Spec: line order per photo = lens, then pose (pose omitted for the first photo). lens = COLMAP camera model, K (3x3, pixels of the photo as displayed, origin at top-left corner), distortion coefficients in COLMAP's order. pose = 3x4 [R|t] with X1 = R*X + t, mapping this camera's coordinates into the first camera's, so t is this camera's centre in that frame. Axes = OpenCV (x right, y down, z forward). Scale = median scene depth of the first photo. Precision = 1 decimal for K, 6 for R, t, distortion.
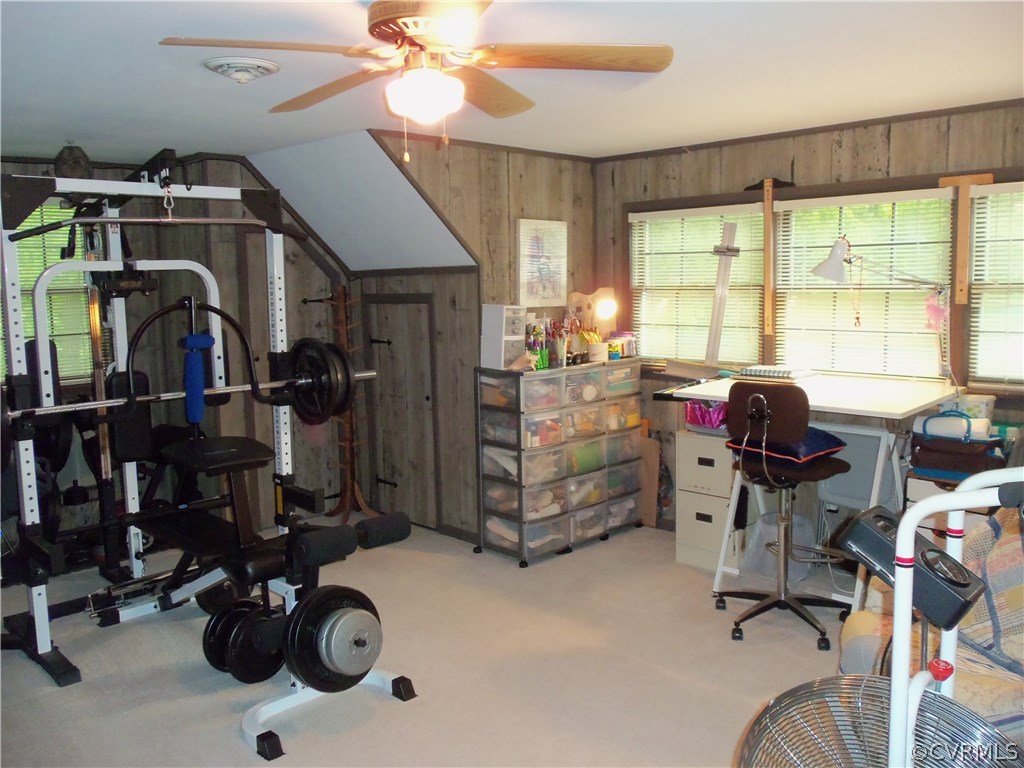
lens RADIAL K [[859.7, 0, 512.0], [0, 859.7, 384.0], [0, 0, 1]] dist [-0.027368, -0.003401]
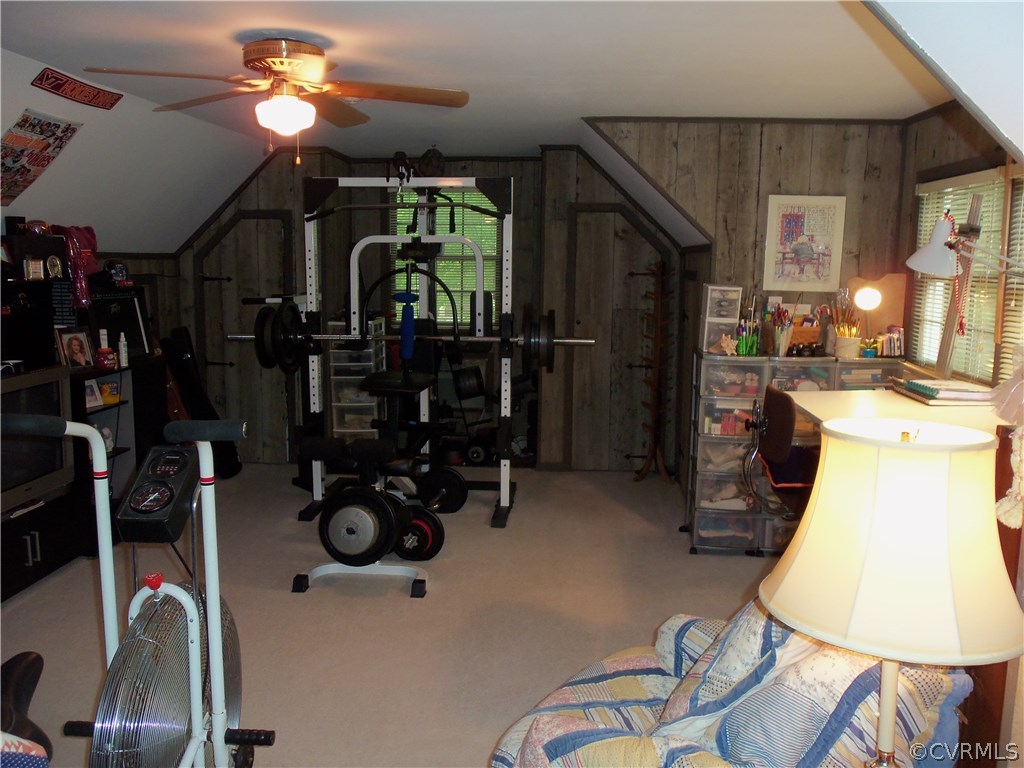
lens RADIAL K [[859.7, 0, 512.0], [0, 859.7, 384.0], [0, 0, 1]] dist [-0.027368, -0.003401]
pose [[0.662105, 0.136550, -0.736866, 0.531032], [-0.115396, 0.990110, 0.079791, -0.030362], [0.740473, 0.032202, 0.671314, 0.172723]]
